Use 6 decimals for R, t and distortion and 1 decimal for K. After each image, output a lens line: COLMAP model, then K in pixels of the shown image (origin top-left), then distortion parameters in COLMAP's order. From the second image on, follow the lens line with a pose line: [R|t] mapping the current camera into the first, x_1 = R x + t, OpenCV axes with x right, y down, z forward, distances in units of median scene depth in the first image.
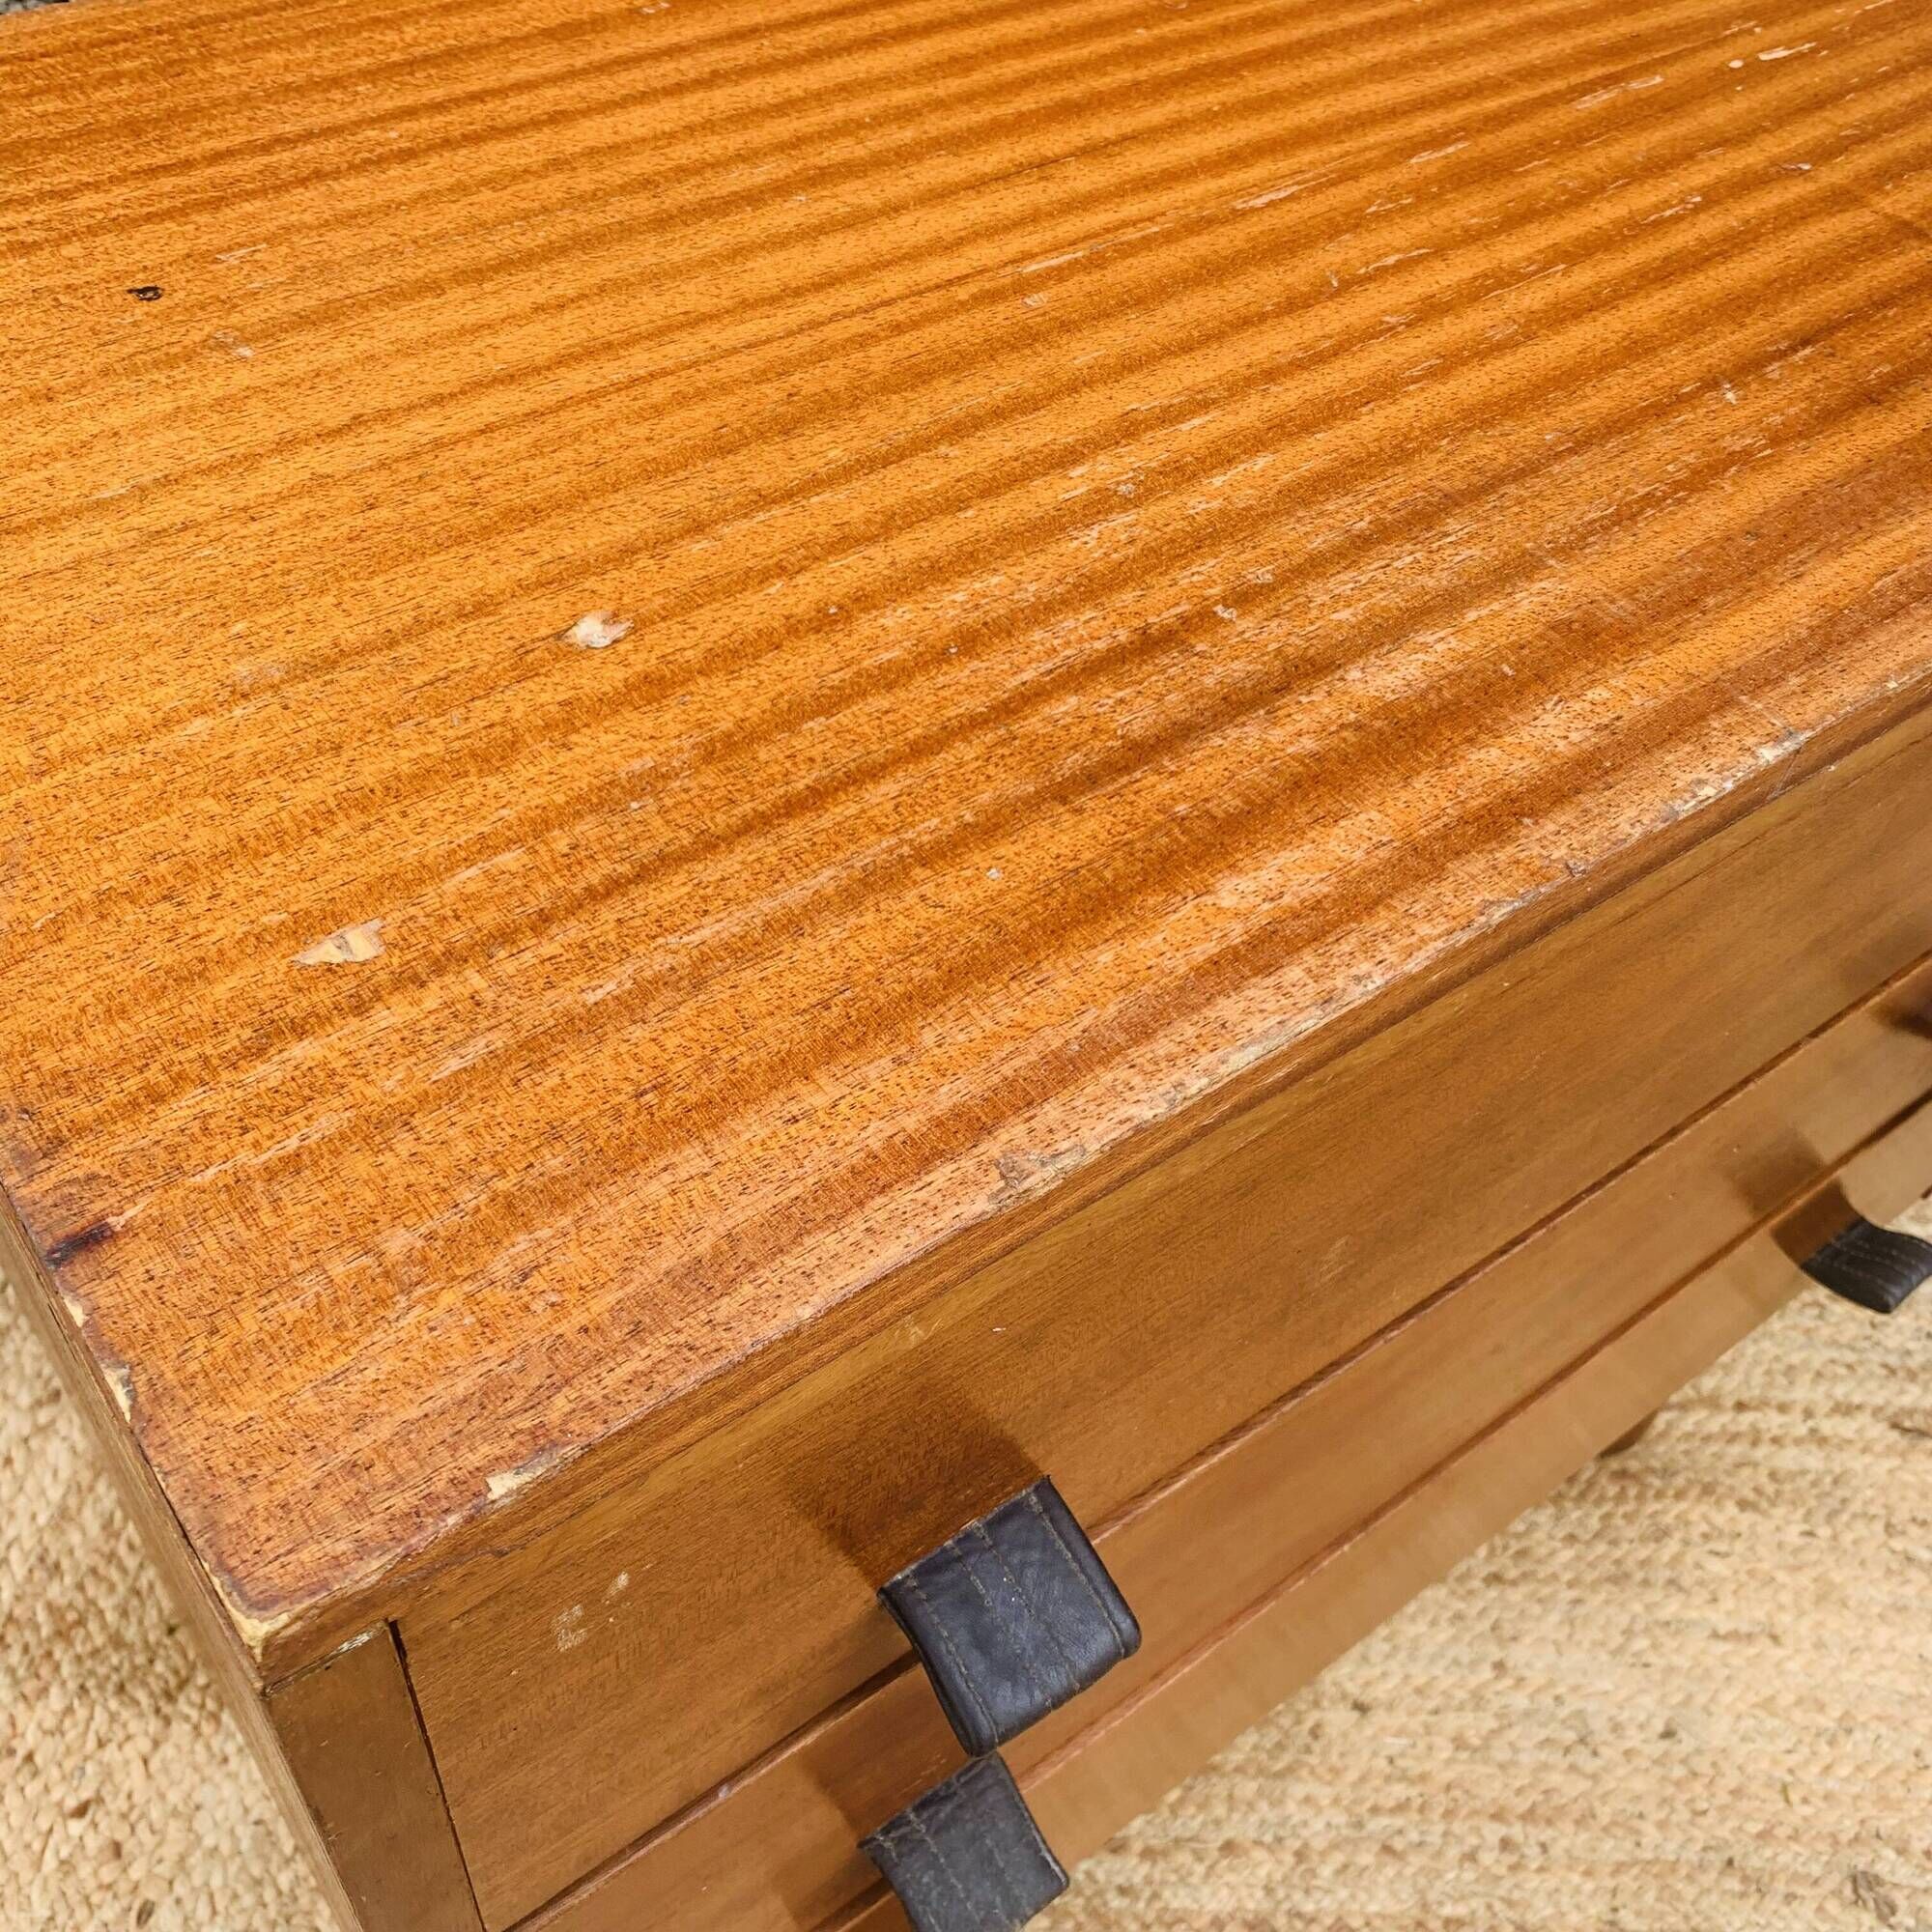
lens RADIAL K [[1989.7, 0, 951.6], [0, 1989.7, 947.7], [0, 0, 1]] dist [-0.015583, 0.008333]
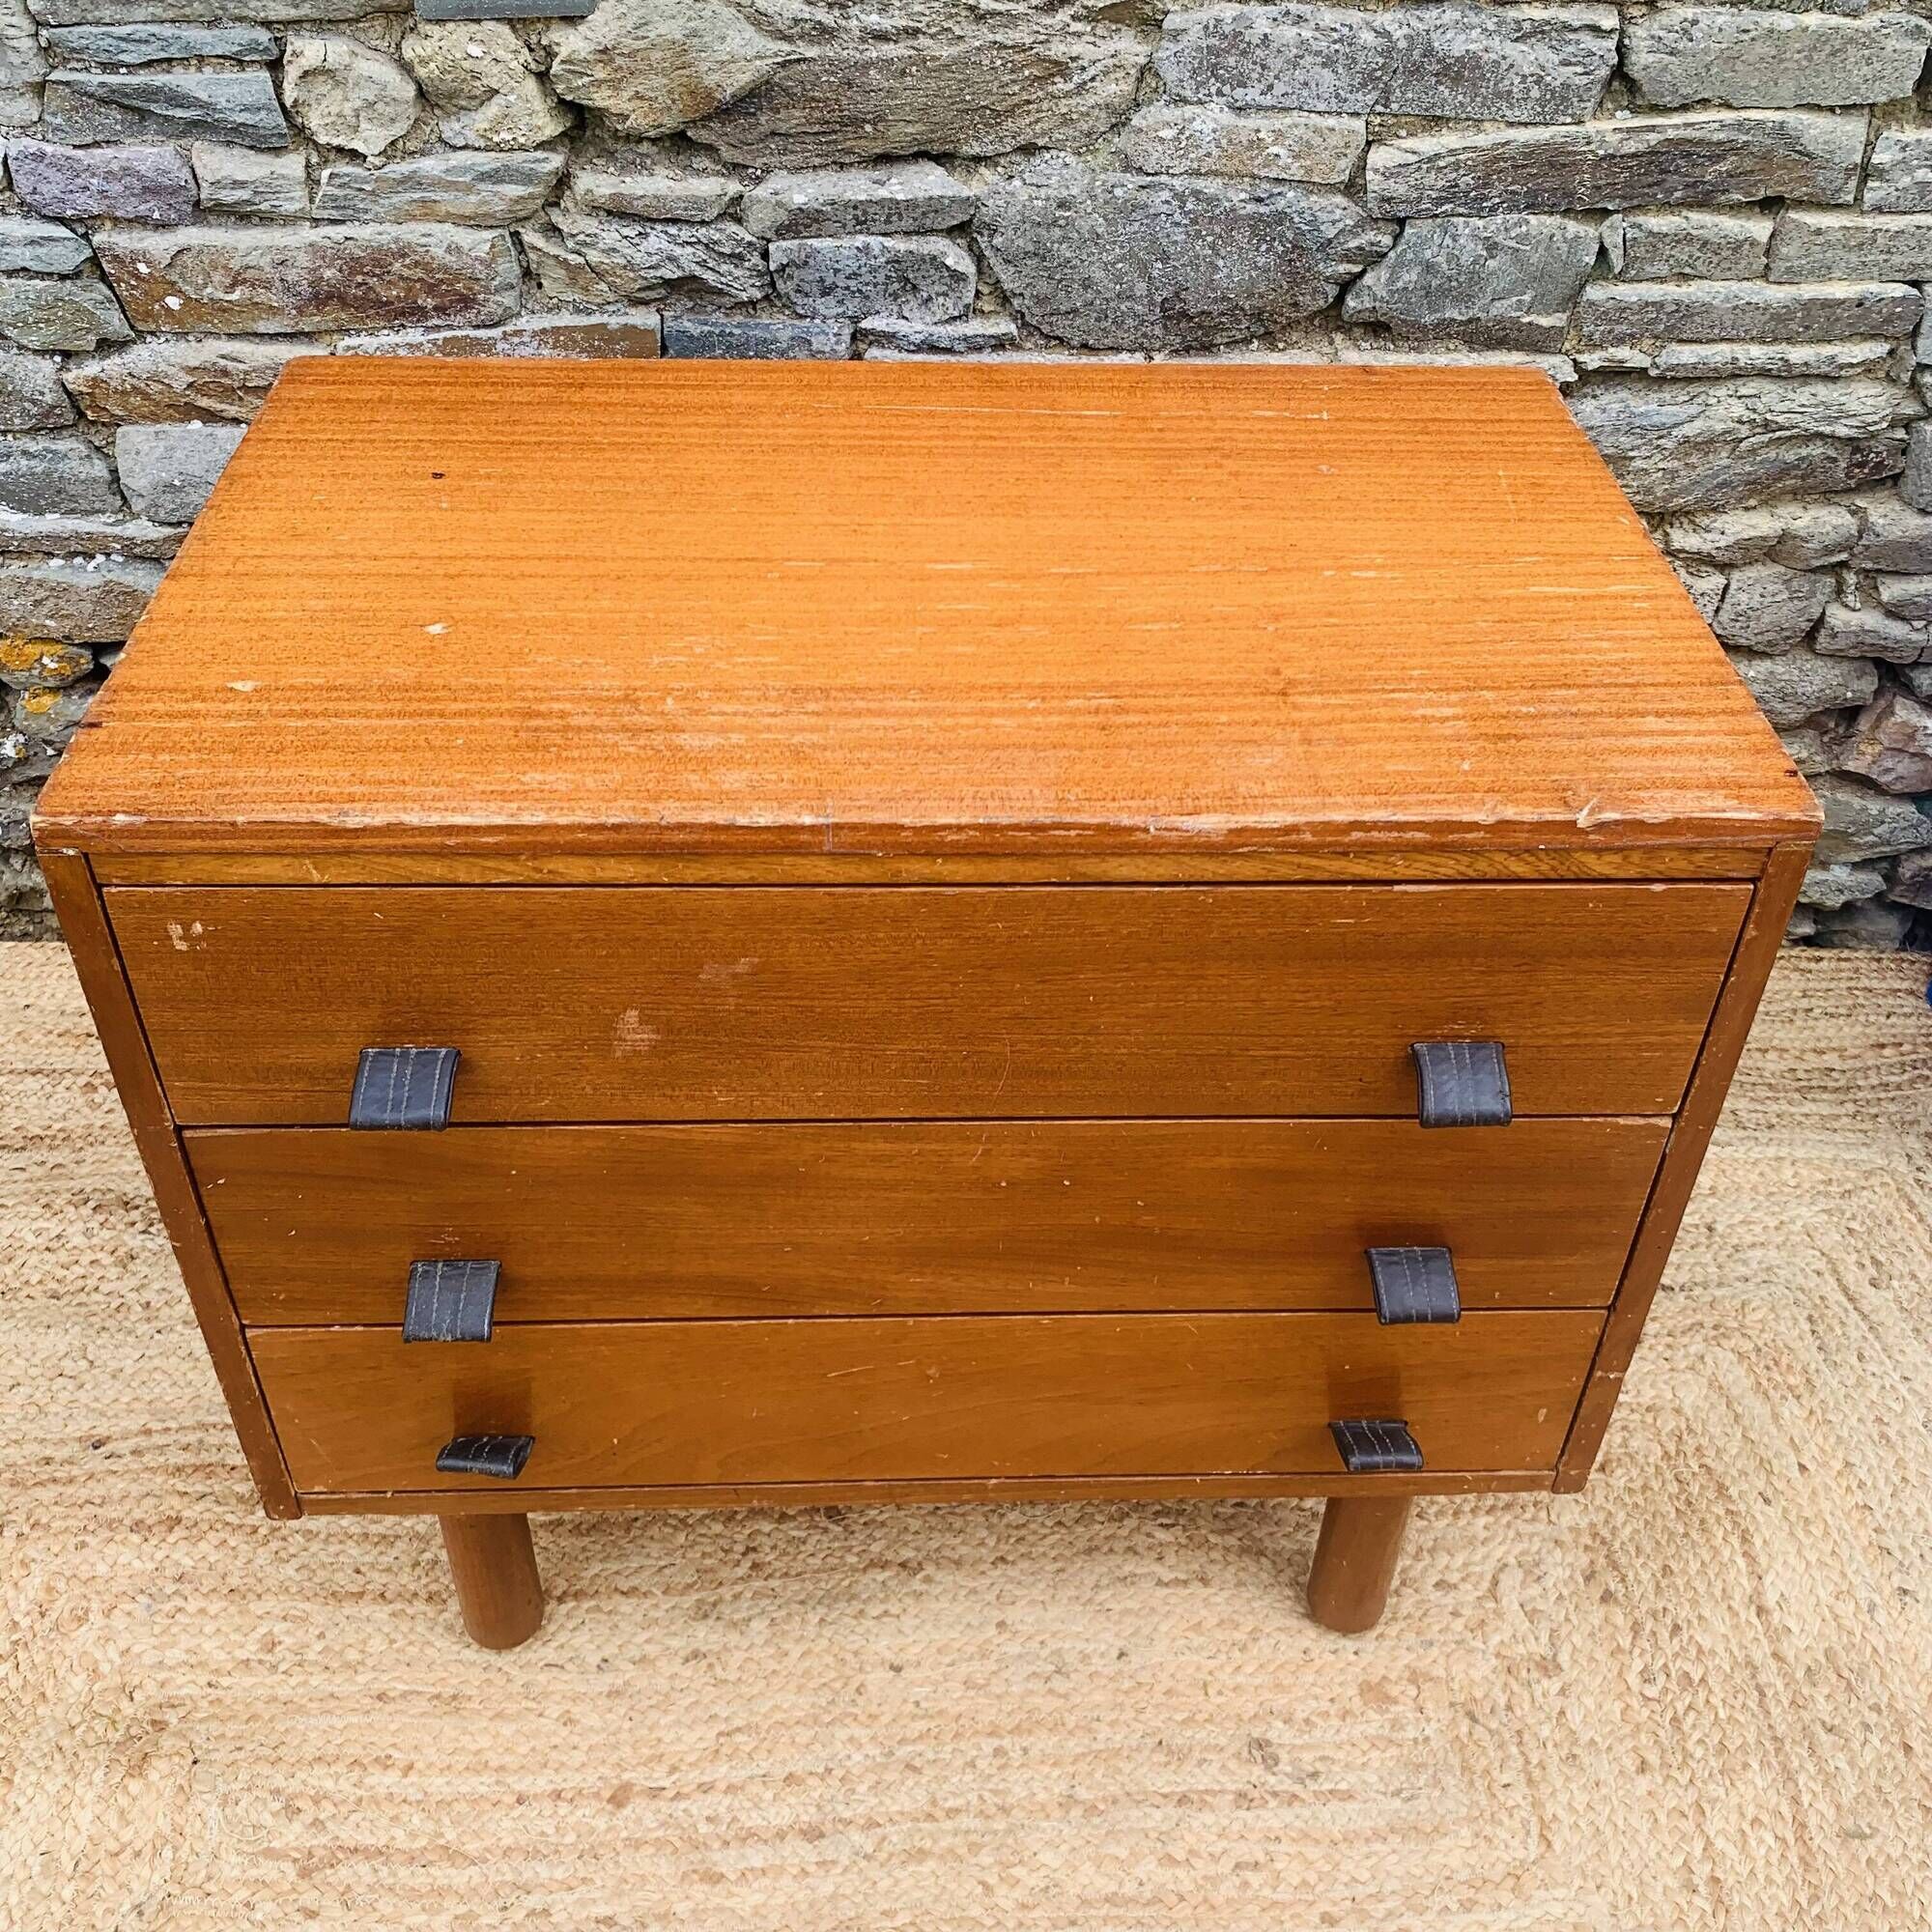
lens RADIAL K [[1974.5, 0, 991.6], [0, 1974.5, 955.2], [0, 0, 1]] dist [-0.006361, 0.016890]
pose [[0.992211, -0.100015, 0.074263, 0.241295], [0.105303, 0.991897, -0.071071, 0.007577], [-0.066553, 0.078338, 0.994703, -0.404958]]
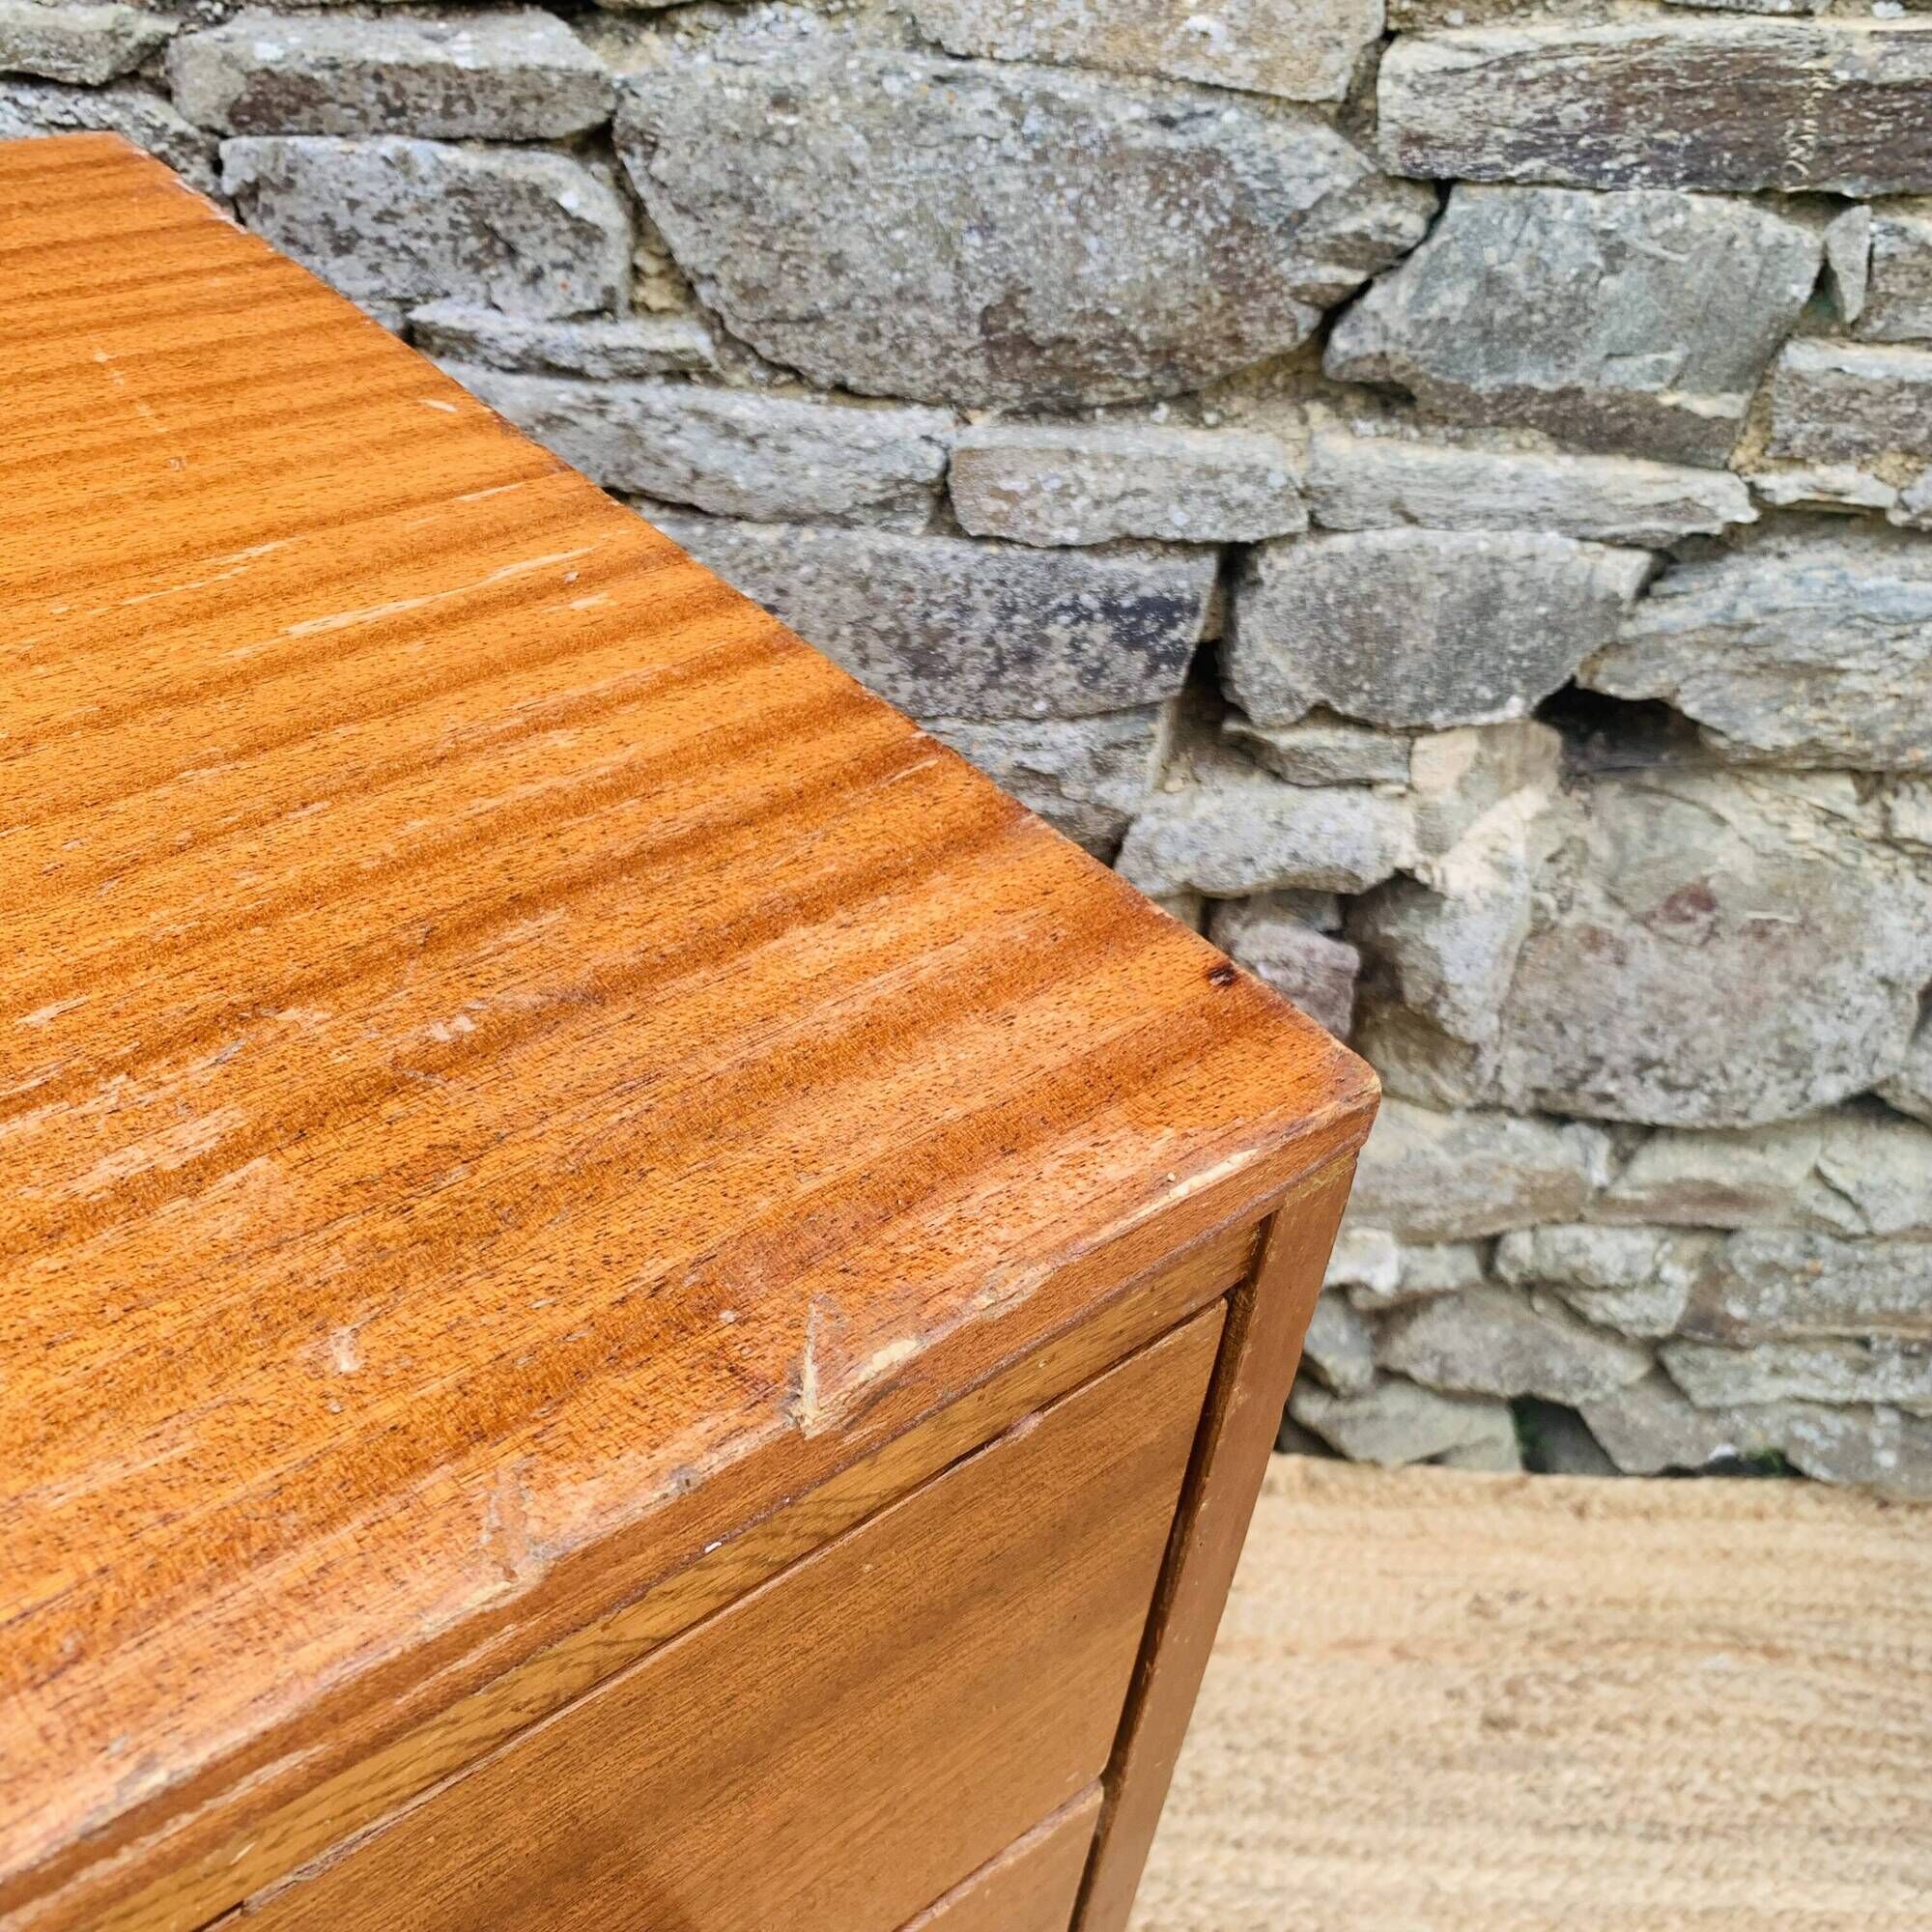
lens RADIAL K [[1989.5, 0, 972.6], [0, 1989.5, 978.0], [0, 0, 1]] dist [-0.020901, 0.022665]
pose [[0.998482, -0.015125, 0.052959, 0.501220], [0.022632, 0.989295, -0.144165, -0.215662], [-0.050212, 0.145145, 0.988135, 0.348270]]
